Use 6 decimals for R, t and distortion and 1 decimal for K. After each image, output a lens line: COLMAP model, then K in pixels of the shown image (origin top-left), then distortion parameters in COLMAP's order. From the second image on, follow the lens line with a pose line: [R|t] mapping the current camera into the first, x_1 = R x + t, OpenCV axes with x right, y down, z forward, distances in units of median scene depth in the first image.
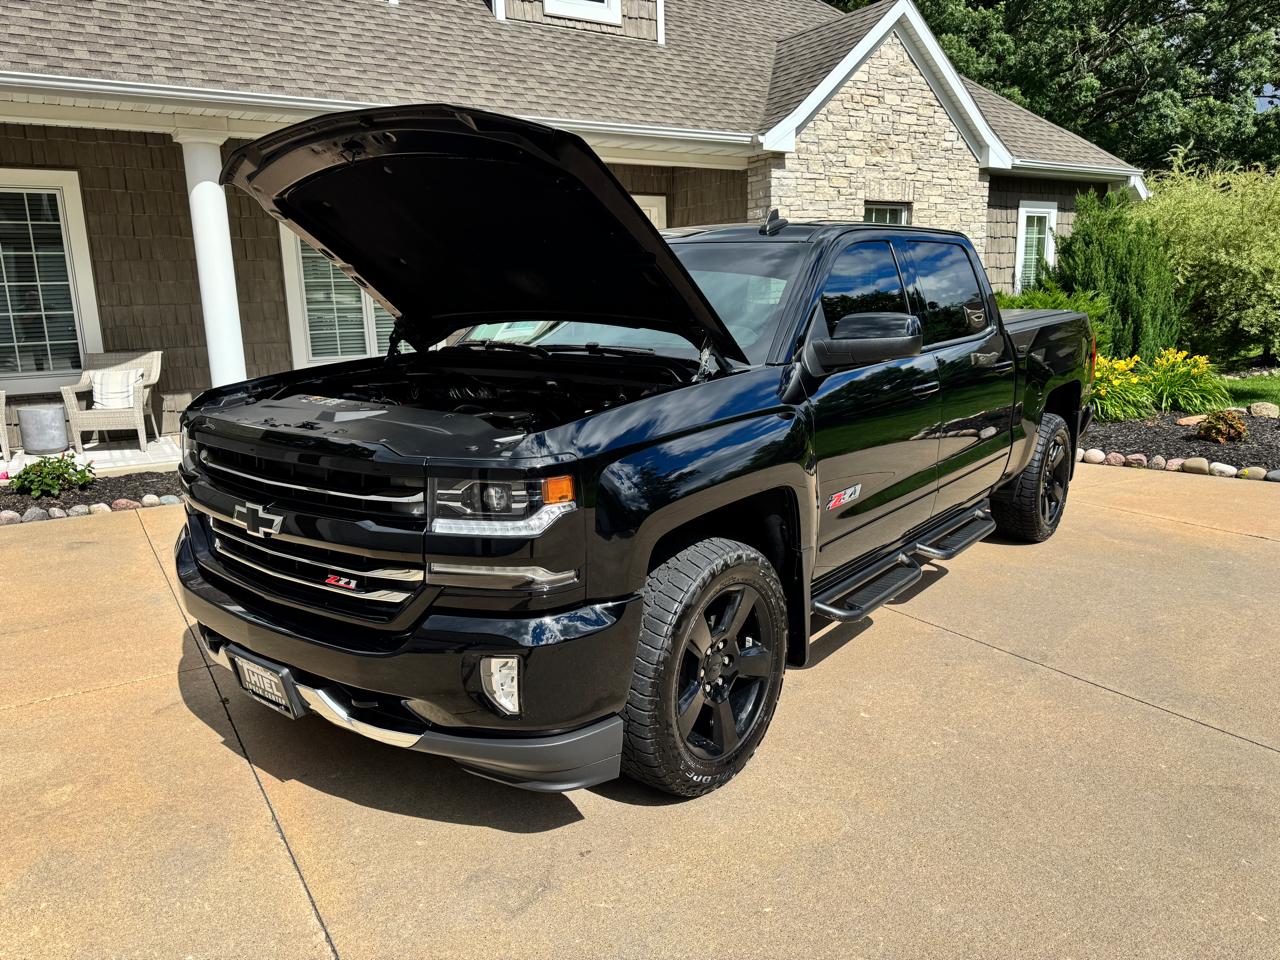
lens RADIAL K [[908.6, 0, 637.1], [0, 908.6, 476.5], [0, 0, 1]] dist [0.020301, -0.020765]
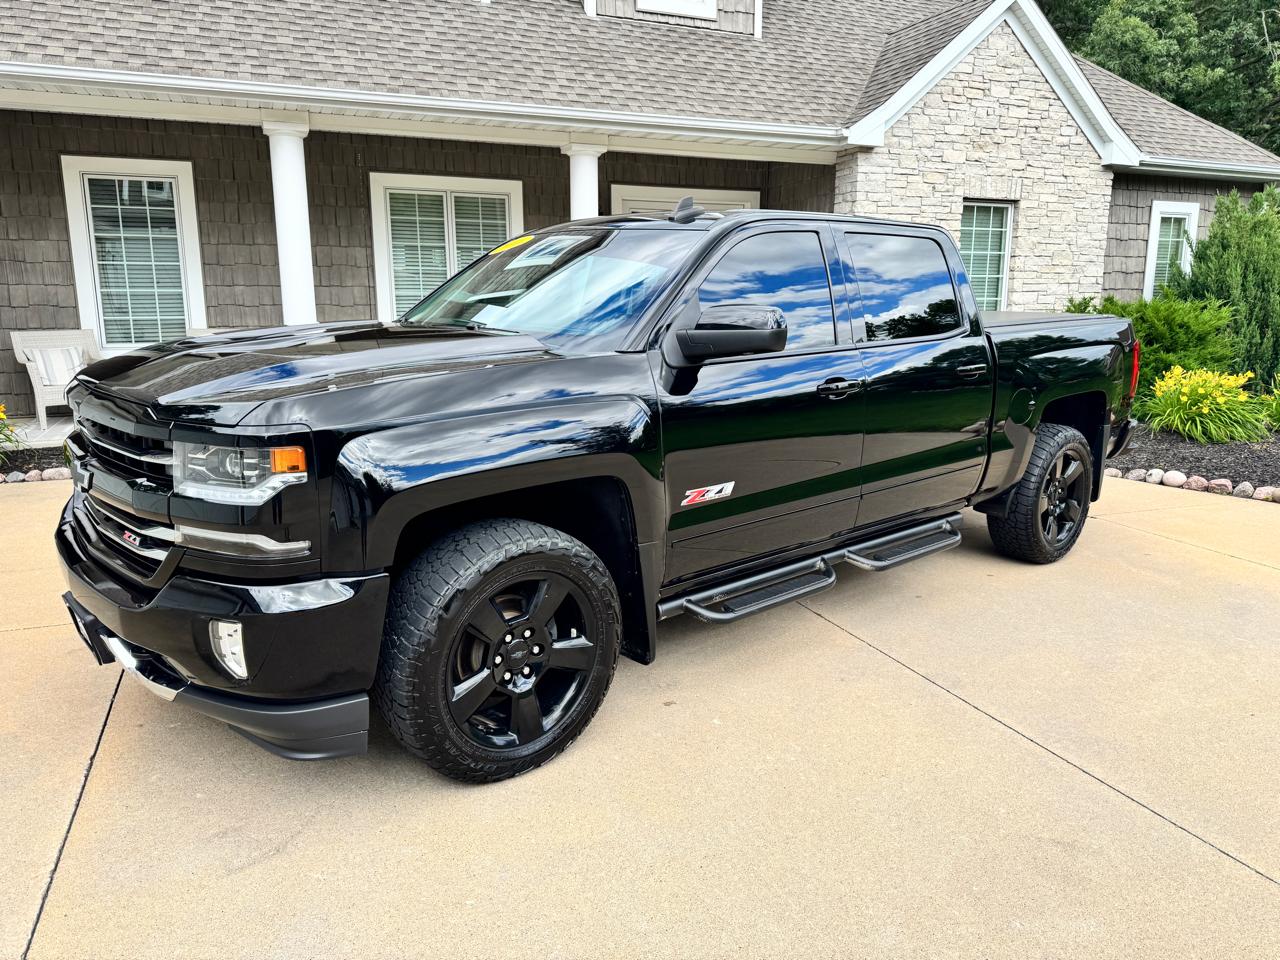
lens RADIAL K [[908.6, 0, 645.6], [0, 908.6, 463.2], [0, 0, 1]] dist [0.020301, -0.020765]
pose [[0.985389, 0.058157, -0.160081, 0.149969], [-0.060010, 0.998175, -0.006757, 0.000389], [0.159395, 0.016265, 0.987081, 0.019667]]
